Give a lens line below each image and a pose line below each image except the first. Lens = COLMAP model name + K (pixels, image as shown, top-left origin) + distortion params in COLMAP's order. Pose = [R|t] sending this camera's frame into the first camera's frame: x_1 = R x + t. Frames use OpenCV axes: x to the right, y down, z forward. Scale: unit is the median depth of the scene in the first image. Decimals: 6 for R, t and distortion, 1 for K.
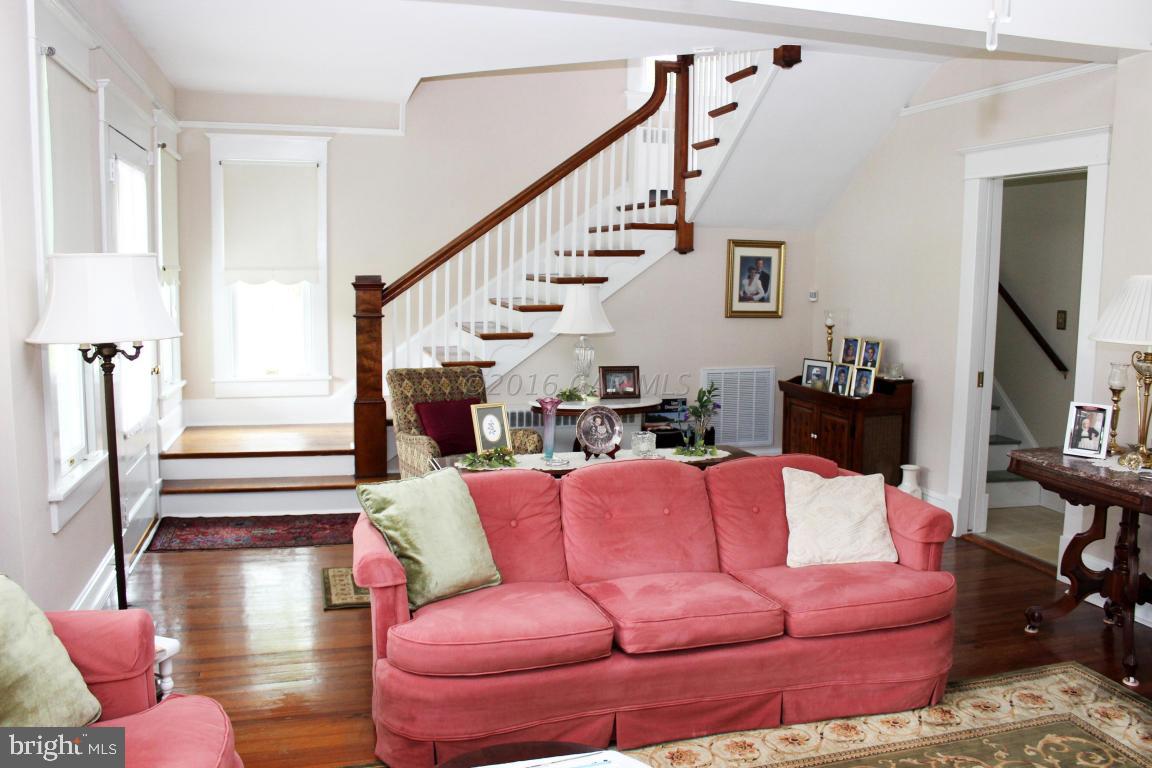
lens RADIAL K [[966.9, 0, 576.0], [0, 966.9, 384.0], [0, 0, 1]] dist [-0.161558, 0.150245]
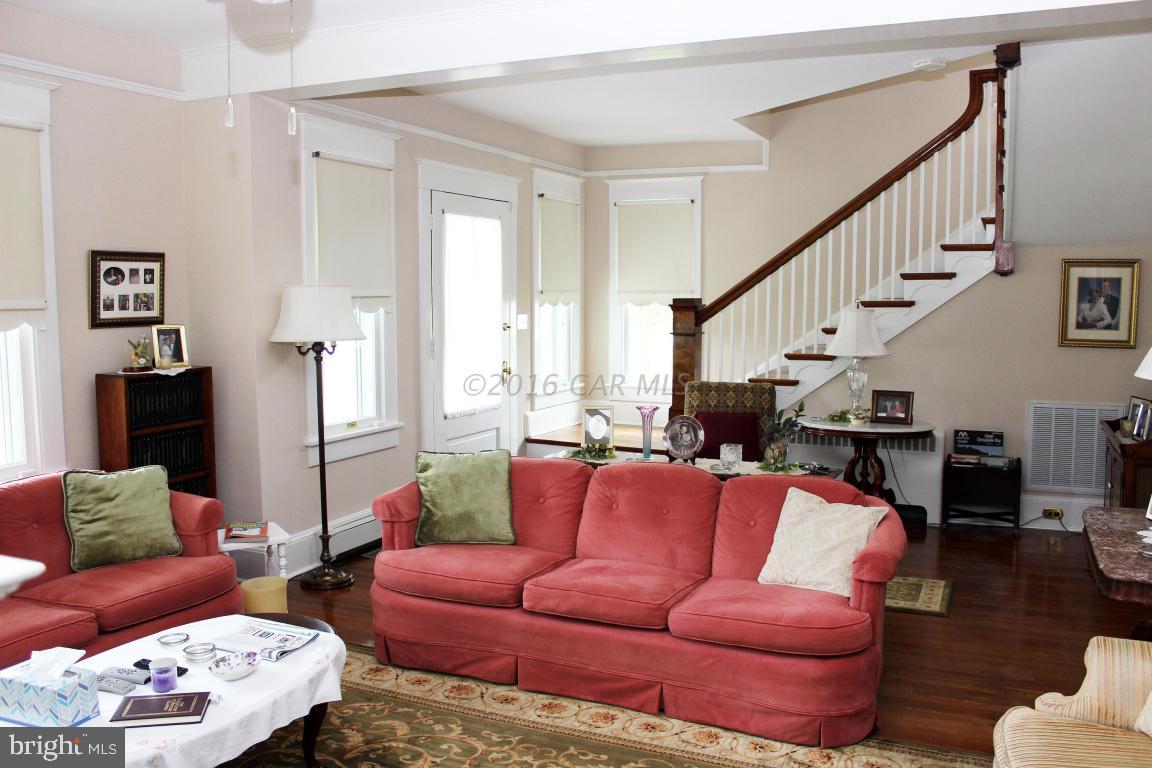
lens RADIAL K [[966.9, 0, 576.0], [0, 966.9, 384.0], [0, 0, 1]] dist [-0.161558, 0.150245]
pose [[0.751890, 0.053231, -0.657136, 0.440883], [-0.069612, 0.997573, 0.001158, -0.004118], [0.655603, 0.044874, 0.753771, 0.056769]]
